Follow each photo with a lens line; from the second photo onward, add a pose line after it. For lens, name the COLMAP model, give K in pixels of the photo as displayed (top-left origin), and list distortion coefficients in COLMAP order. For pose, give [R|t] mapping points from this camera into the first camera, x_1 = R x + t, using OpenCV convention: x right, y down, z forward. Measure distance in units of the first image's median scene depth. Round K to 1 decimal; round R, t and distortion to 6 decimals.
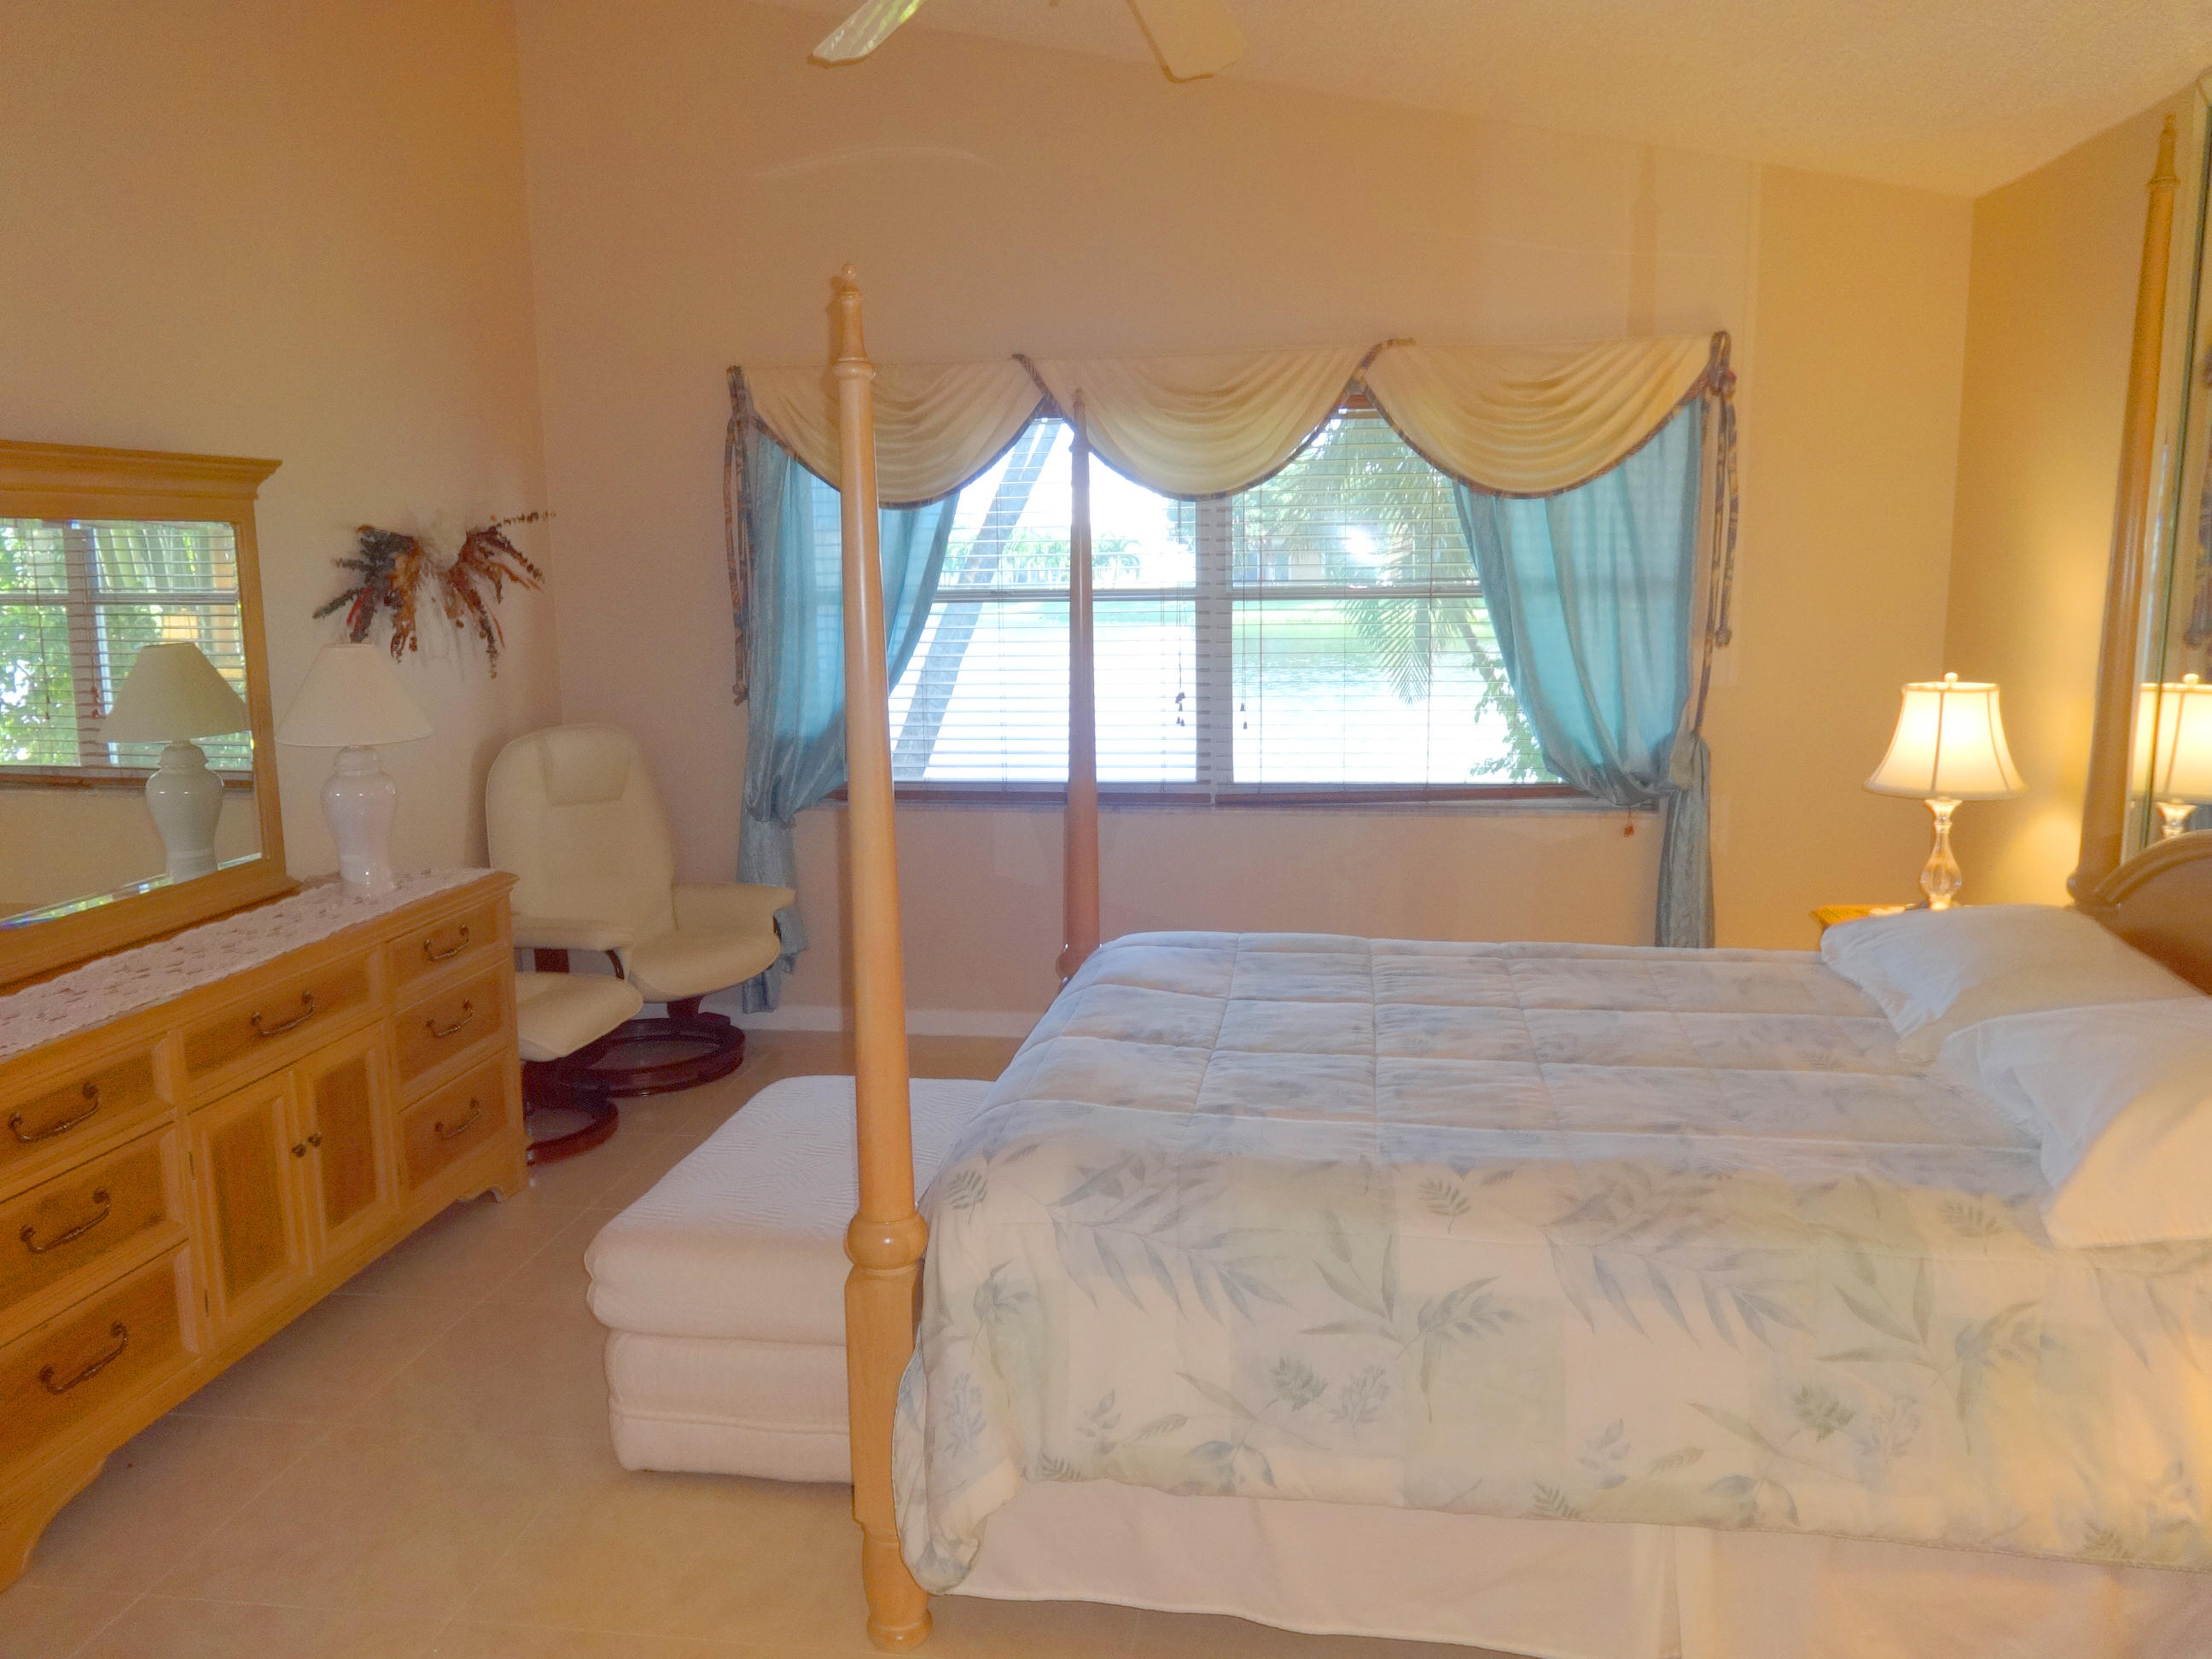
lens RADIAL K [[1681.6, 0, 1112.7], [0, 1681.6, 831.5], [0, 0, 1]] dist [0.011907, 0.005942]
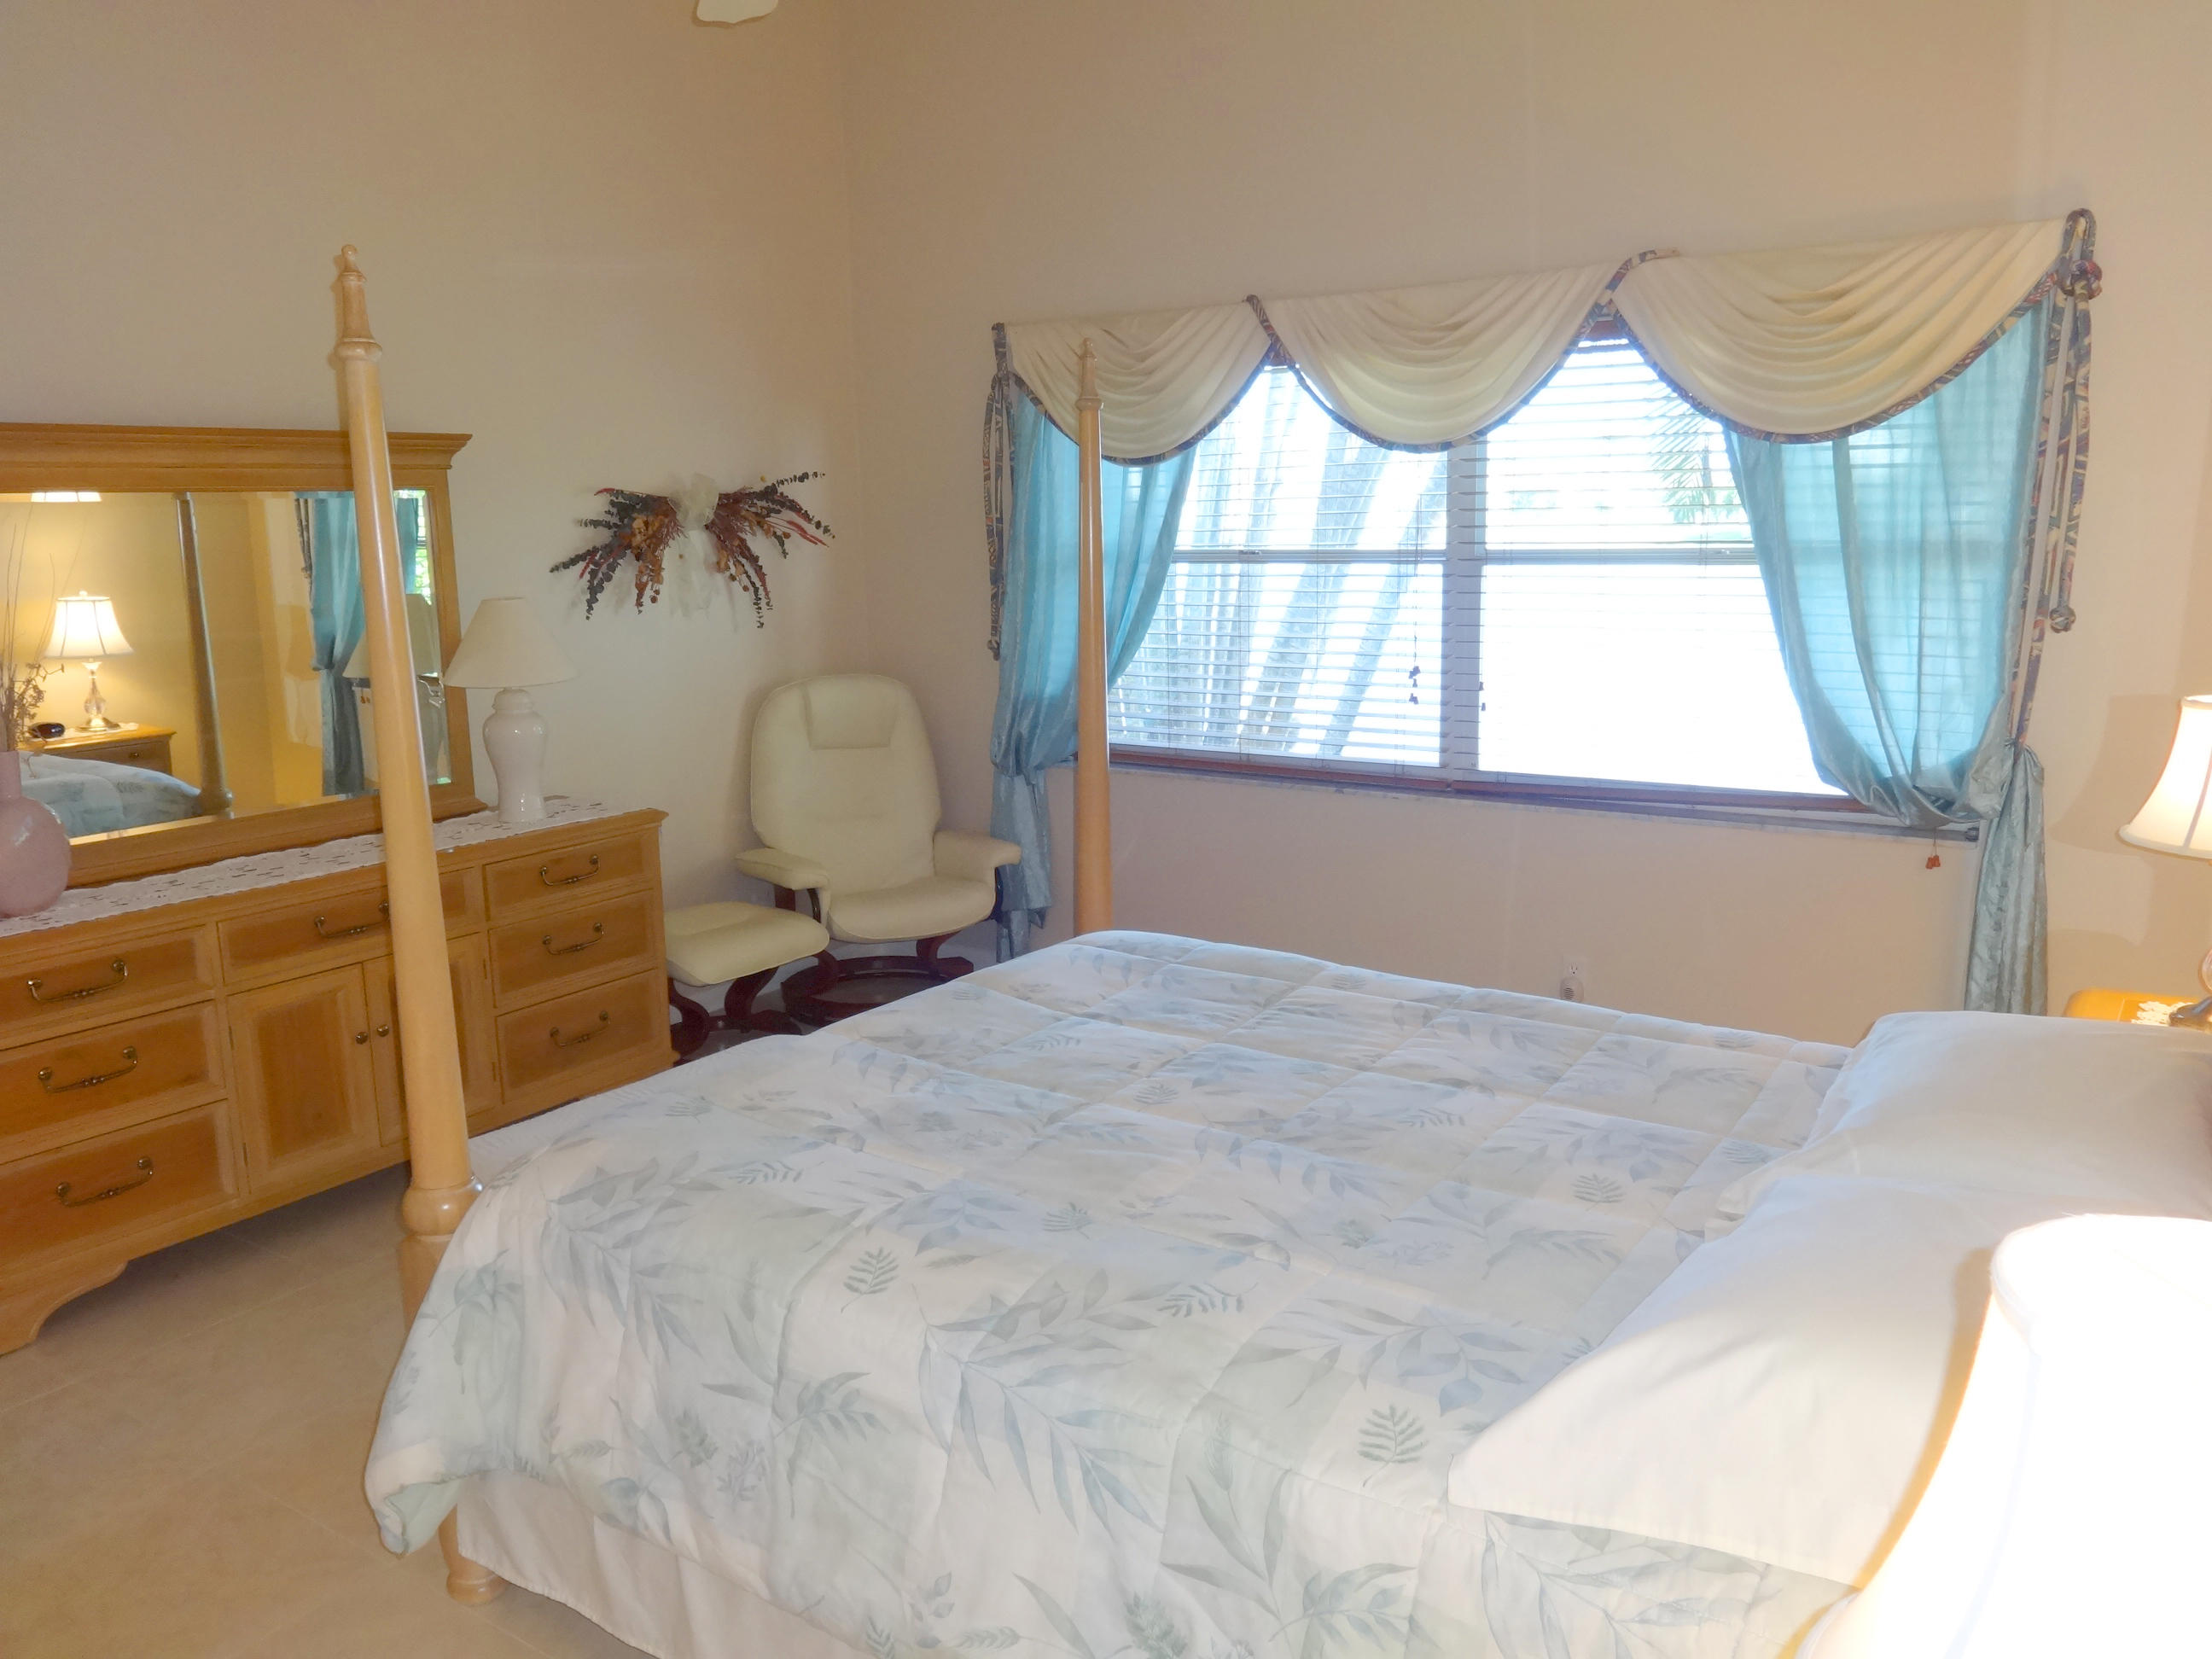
lens RADIAL K [[1686.2, 0, 1106.0], [0, 1686.2, 829.5], [0, 0, 1]] dist [0.020867, -0.001853]
pose [[0.894867, 0.082539, -0.438635, 0.322879], [-0.068128, 0.996496, 0.048523, -0.030528], [0.441103, -0.013539, 0.897354, 0.127509]]
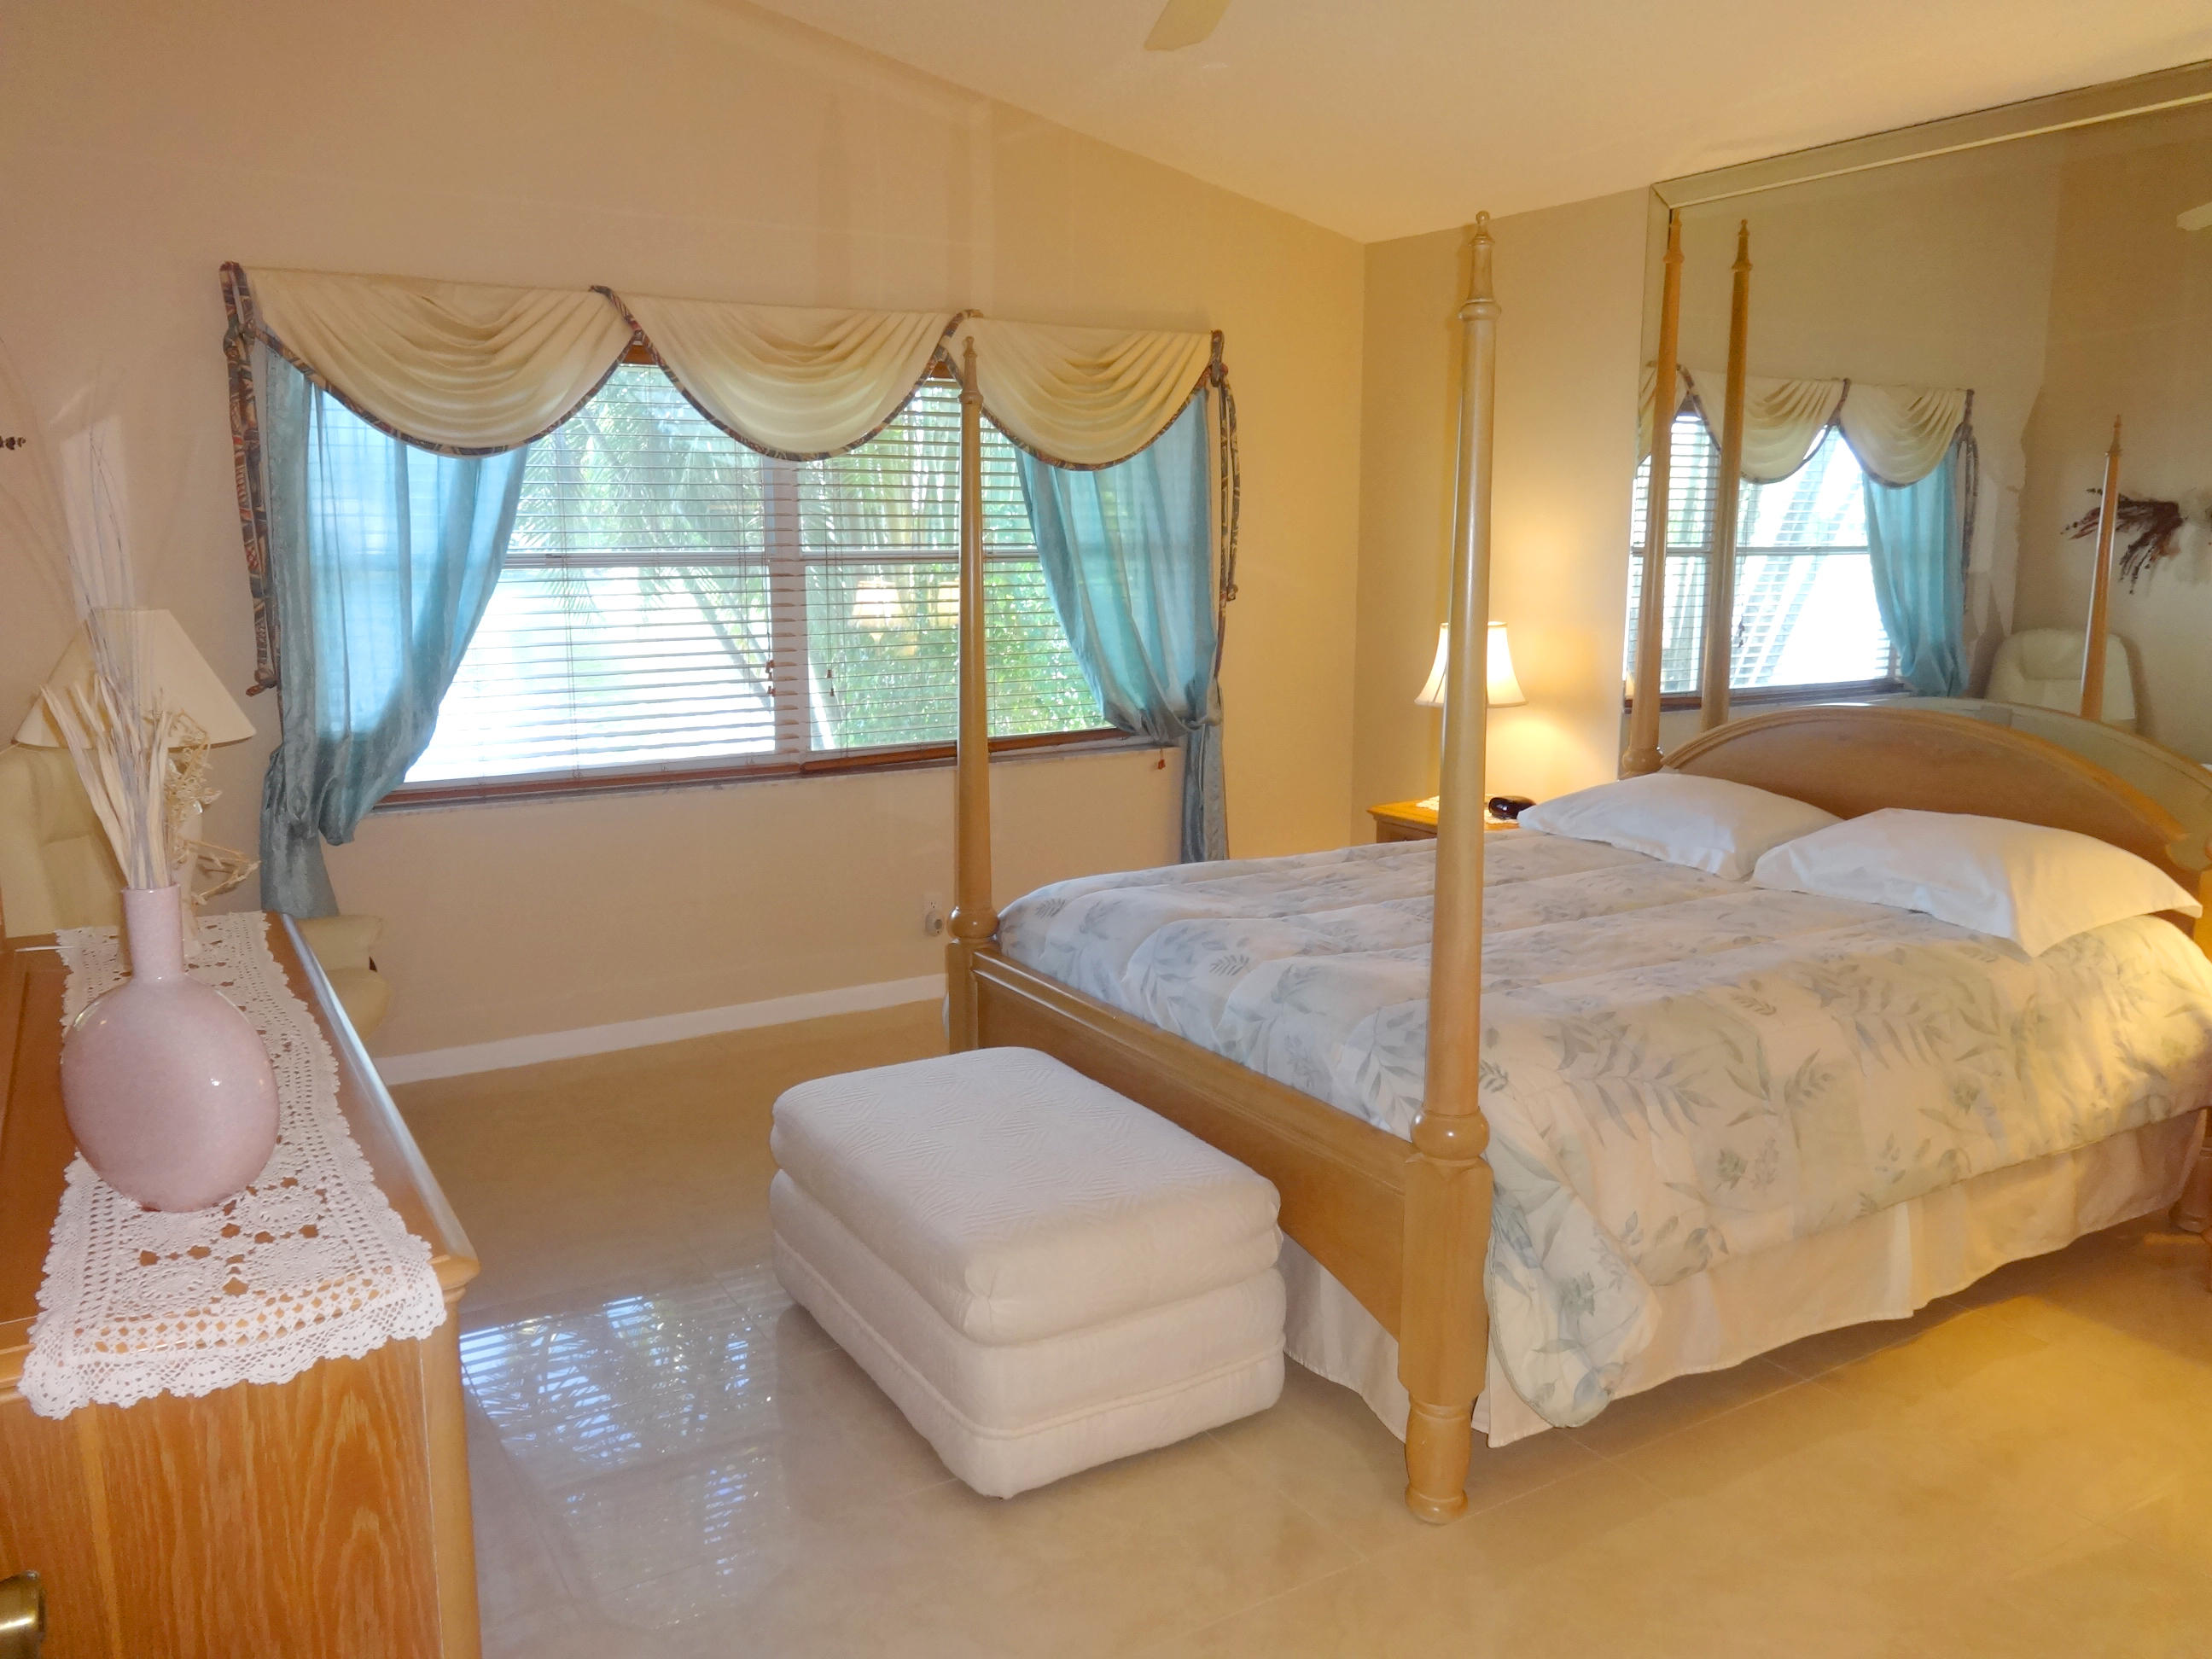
lens RADIAL K [[1686.2, 0, 1106.0], [0, 1686.2, 829.5], [0, 0, 1]] dist [0.020867, -0.001853]
pose [[0.766592, -0.100735, 0.634184, -0.473281], [0.097475, 0.994429, 0.040131, -0.007015], [-0.634693, 0.031053, 0.772140, 0.150275]]
